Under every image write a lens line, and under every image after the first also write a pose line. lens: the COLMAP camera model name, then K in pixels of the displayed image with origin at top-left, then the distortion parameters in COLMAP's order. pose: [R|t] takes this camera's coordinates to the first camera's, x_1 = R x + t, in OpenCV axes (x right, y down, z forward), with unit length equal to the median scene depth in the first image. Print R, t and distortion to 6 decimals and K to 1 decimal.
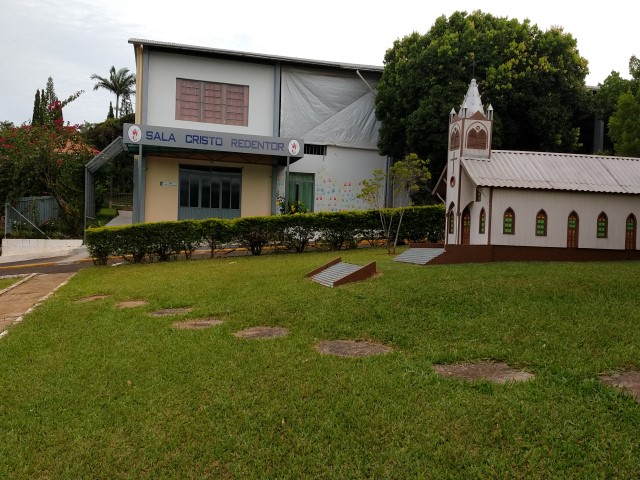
lens RADIAL K [[633.7, 0, 320.0], [0, 633.7, 240.0], [0, 0, 1]] dist [0.286121, -0.629929]
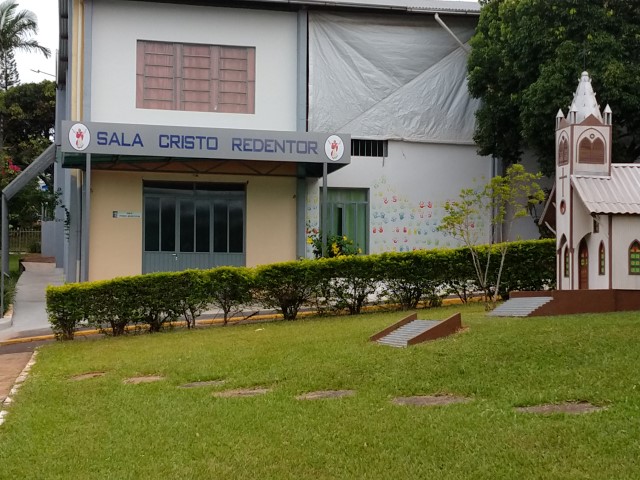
lens RADIAL K [[1293.1, 0, 320.0], [0, 1293.1, 240.0], [0, 0, 1]] dist [0.244332, -0.191916]
pose [[0.998737, -0.028475, -0.041402, -0.009947], [0.026116, 0.998064, -0.056444, 0.017776], [0.042929, 0.055291, 0.997547, -0.361799]]
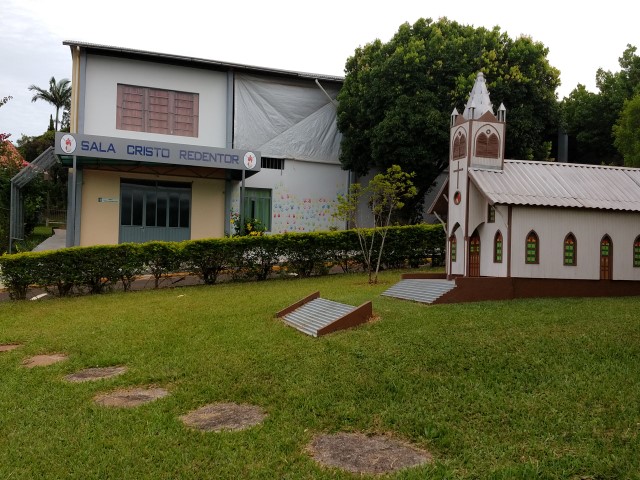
lens RADIAL K [[631.3, 0, 320.0], [0, 631.3, 240.0], [0, 0, 1]] dist [0.288597, -0.625104]
pose [[0.996960, -0.005430, 0.077727, -0.020072], [0.007345, 0.999676, -0.024363, -0.013312], [-0.077569, 0.024860, 0.996677, 0.143774]]
